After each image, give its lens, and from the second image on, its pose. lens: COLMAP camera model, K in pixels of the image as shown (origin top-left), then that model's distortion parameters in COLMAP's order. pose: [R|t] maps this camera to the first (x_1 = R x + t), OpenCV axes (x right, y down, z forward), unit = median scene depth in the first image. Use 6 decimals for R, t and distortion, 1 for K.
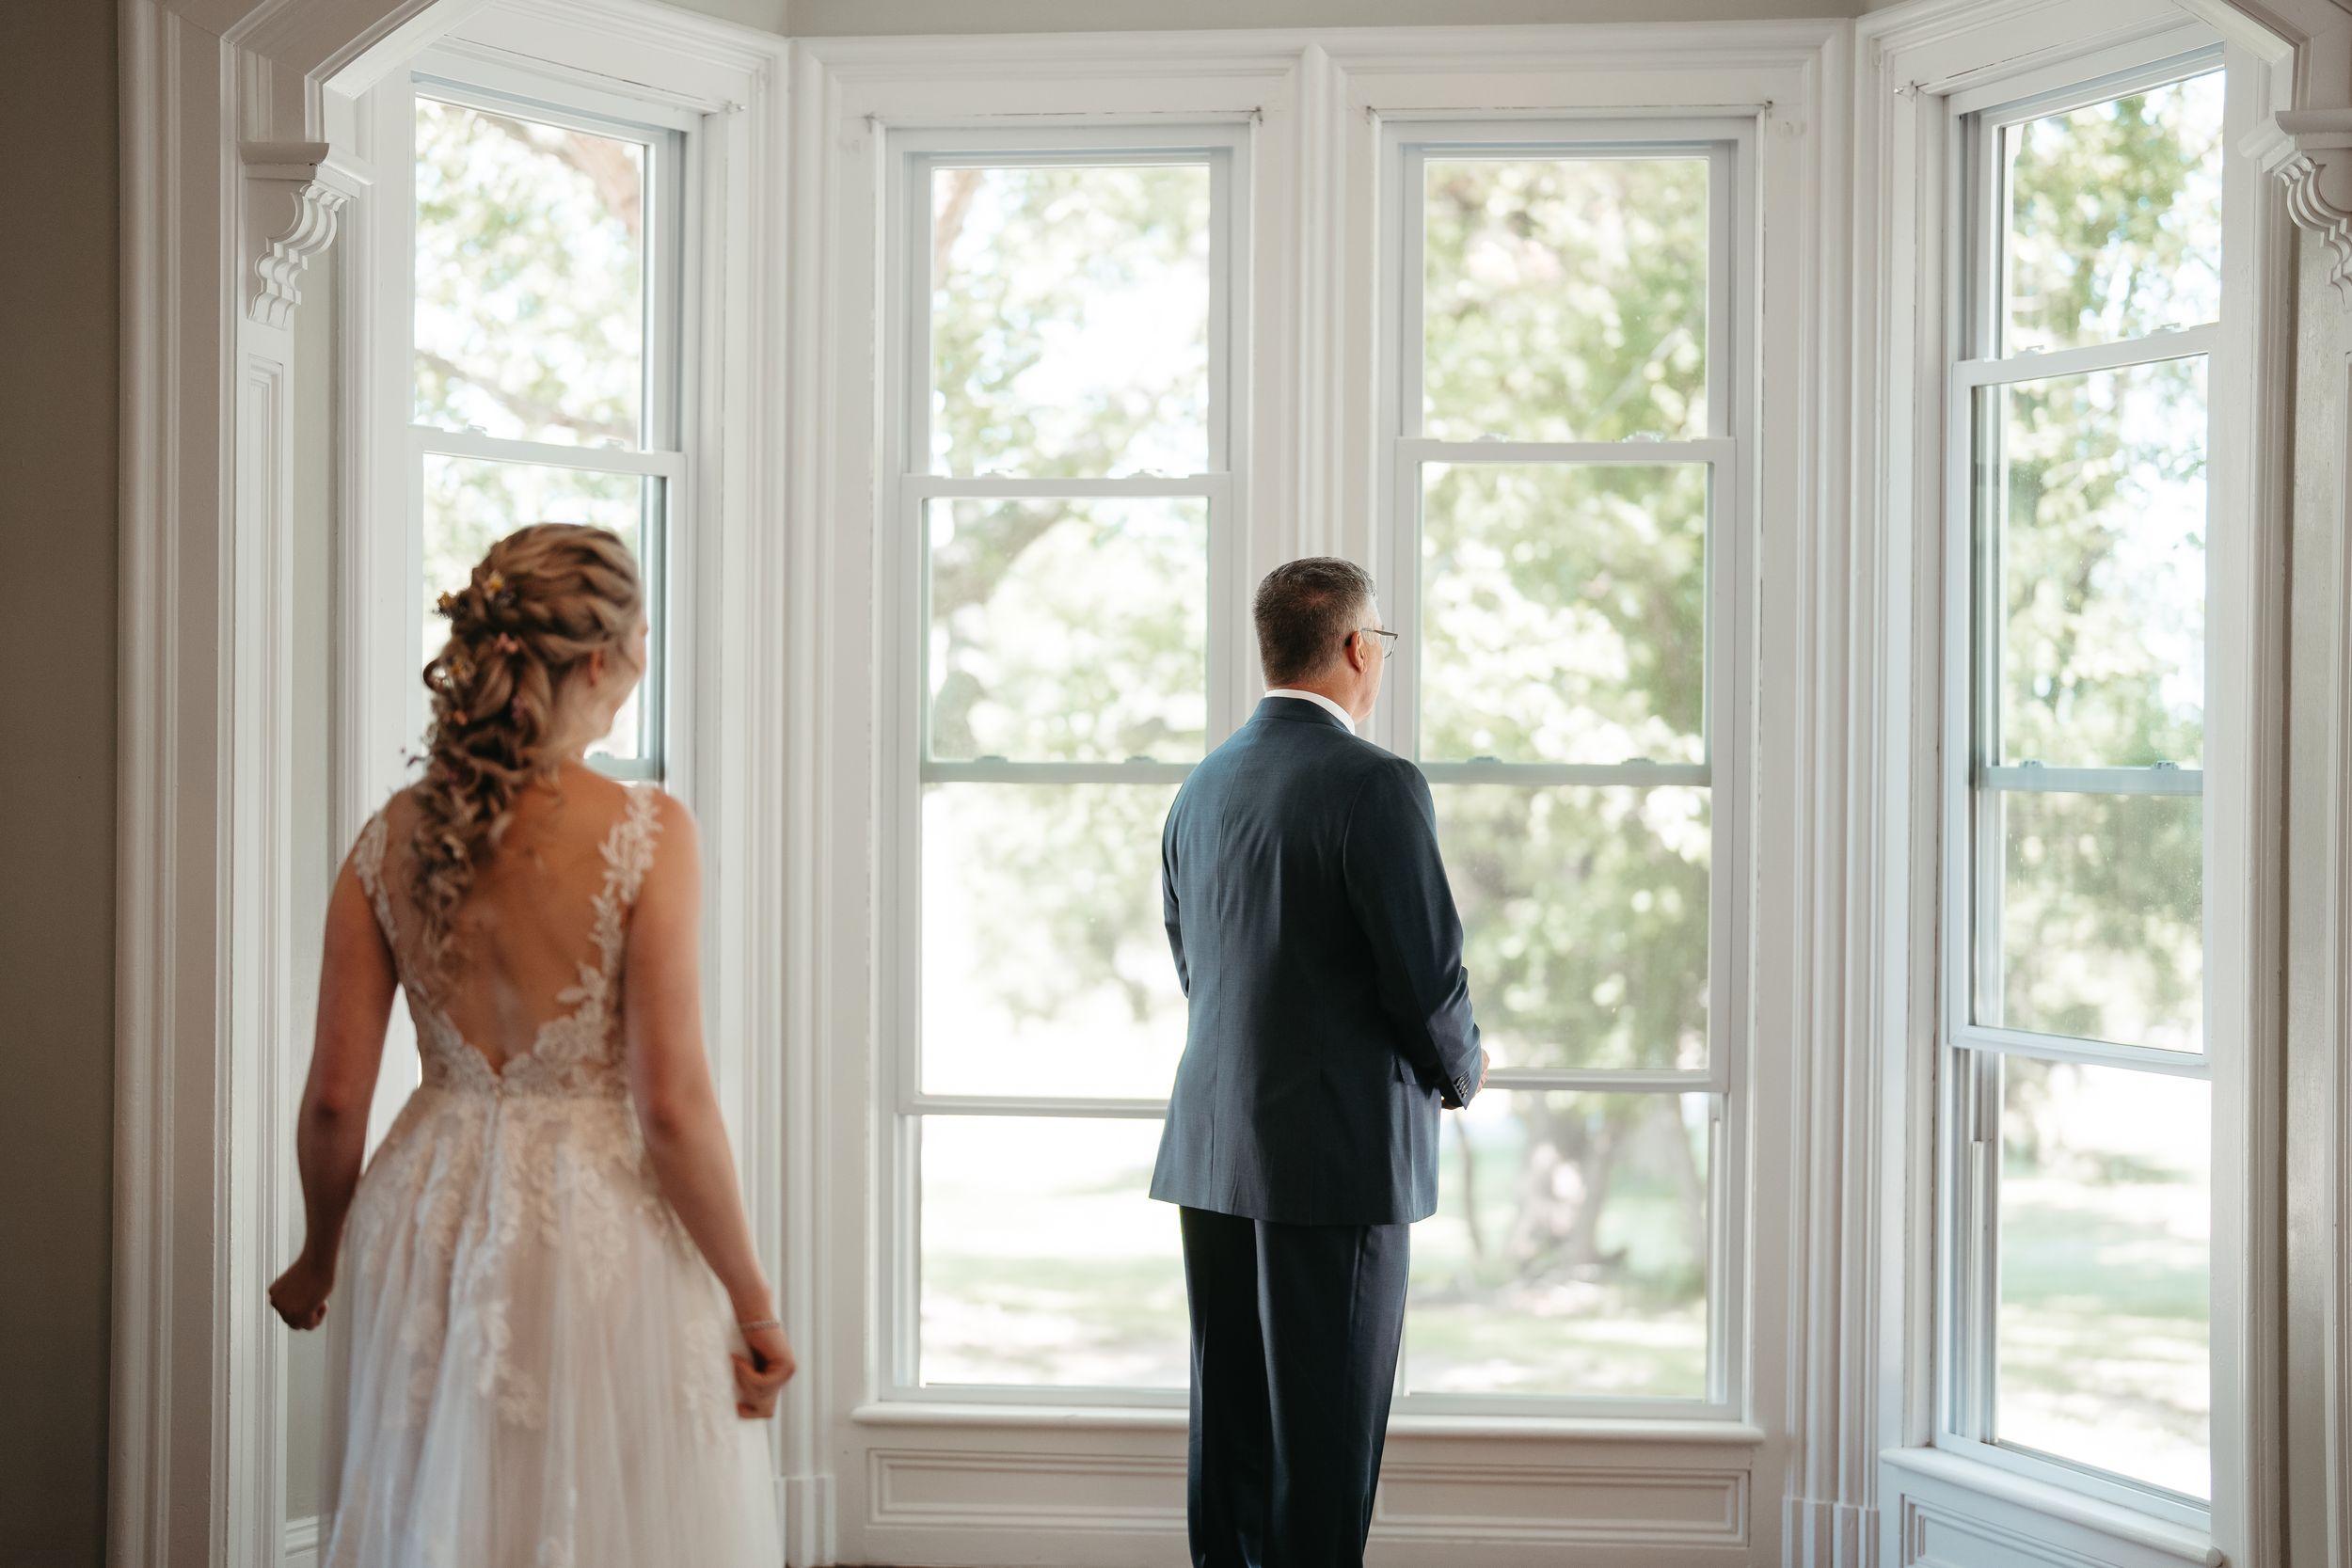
lens RADIAL K [[3548.1, 0, 1280.0], [0, 3548.1, 783.8], [0, 0, 1]] dist [-0.187038, 1.146858]
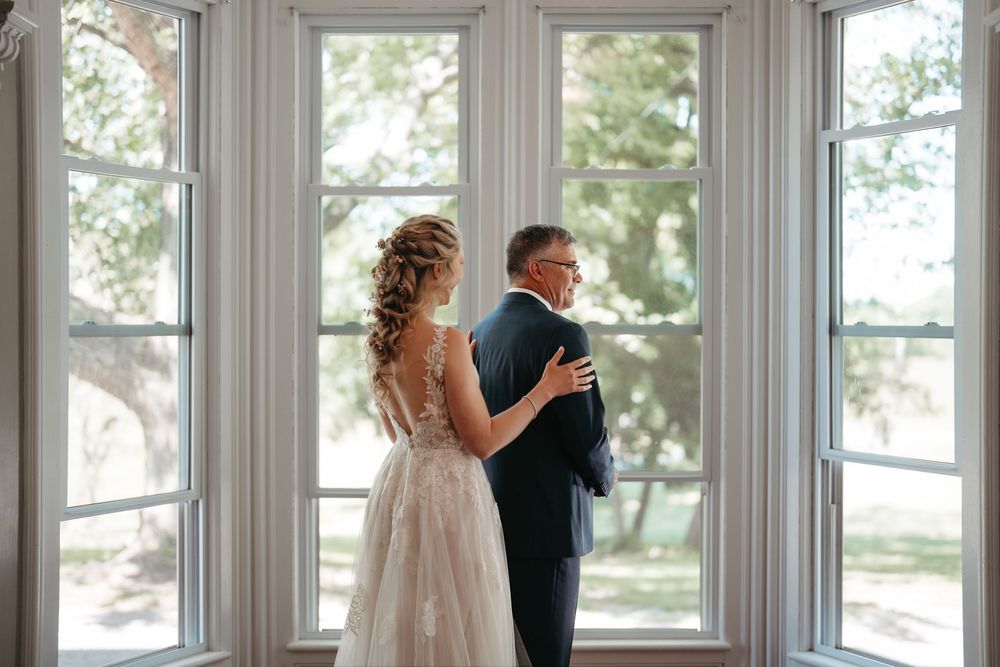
lens RADIAL K [[1410.6, 0, 531.2], [0, 1410.6, 328.5], [0, 0, 1]] dist [-0.182978, 1.046416]
pose [[0.995696, -0.006108, 0.092474, -0.056166], [0.006202, 0.999981, -0.000725, -0.003135], [-0.092468, 0.001295, 0.995715, 0.189640]]
